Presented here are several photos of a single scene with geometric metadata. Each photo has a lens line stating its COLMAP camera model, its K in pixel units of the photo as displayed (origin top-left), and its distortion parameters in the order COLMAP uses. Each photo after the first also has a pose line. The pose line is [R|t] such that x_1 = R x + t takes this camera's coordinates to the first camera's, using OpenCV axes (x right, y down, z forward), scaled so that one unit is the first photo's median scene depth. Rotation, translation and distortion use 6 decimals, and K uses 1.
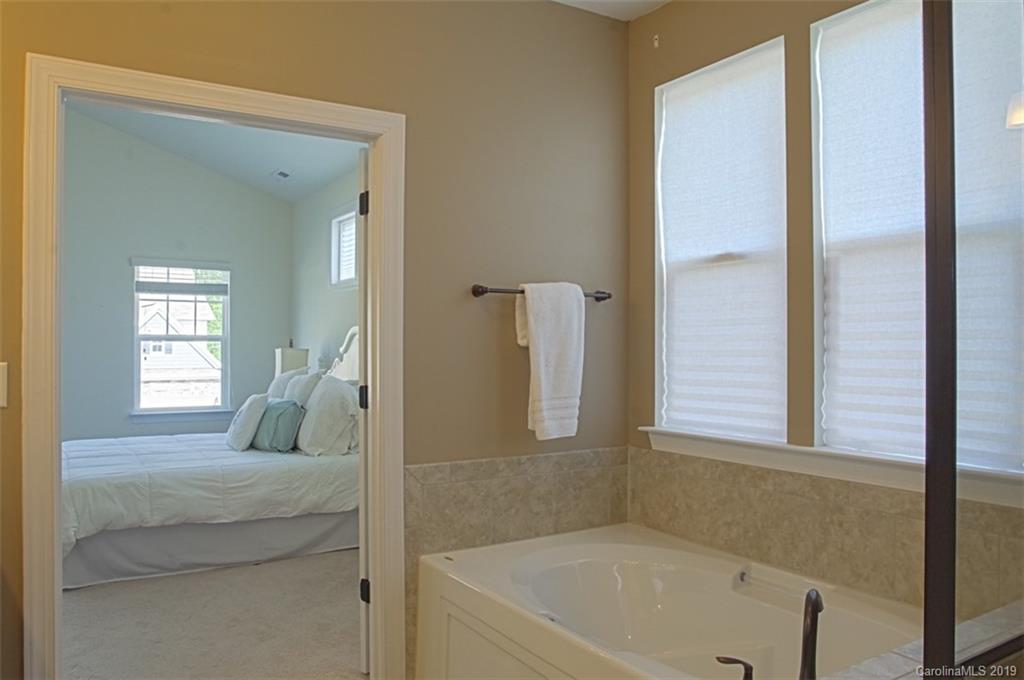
lens RADIAL K [[777.9, 0, 512.0], [0, 777.9, 340.0], [0, 0, 1]] dist [-0.000789, 0.000174]
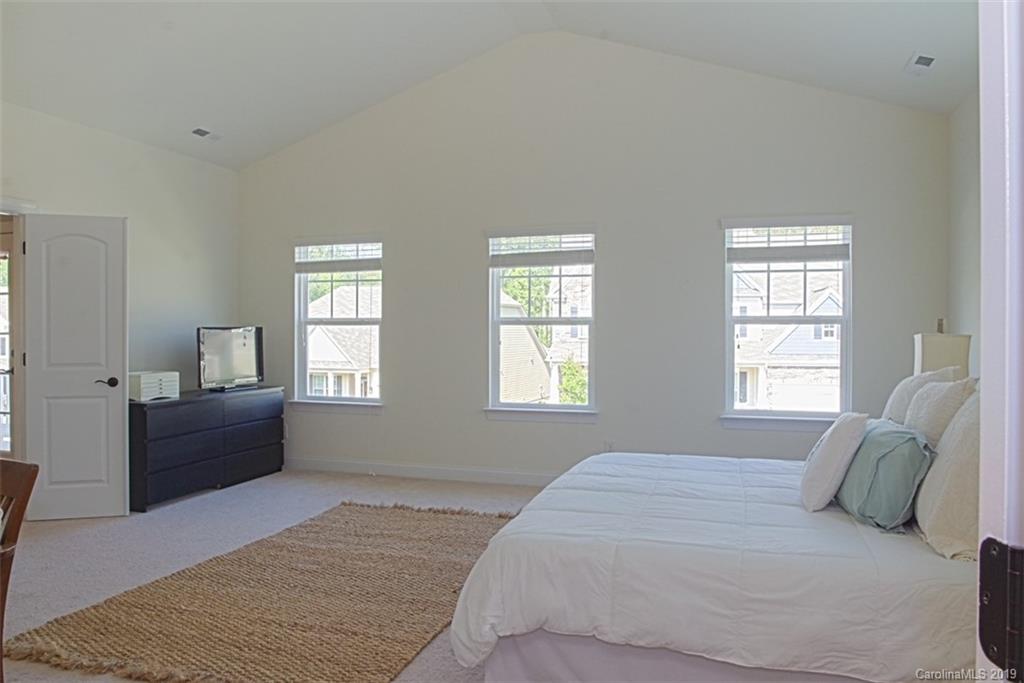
lens RADIAL K [[720.6, 0, 512.0], [0, 720.6, 341.5], [0, 0, 1]] dist [-0.043549, 0.003336]
pose [[0.638498, 0.010633, -0.769550, -0.082329], [0.006411, 0.999796, 0.019134, 0.004776], [0.769597, -0.017150, 0.638300, 0.482861]]
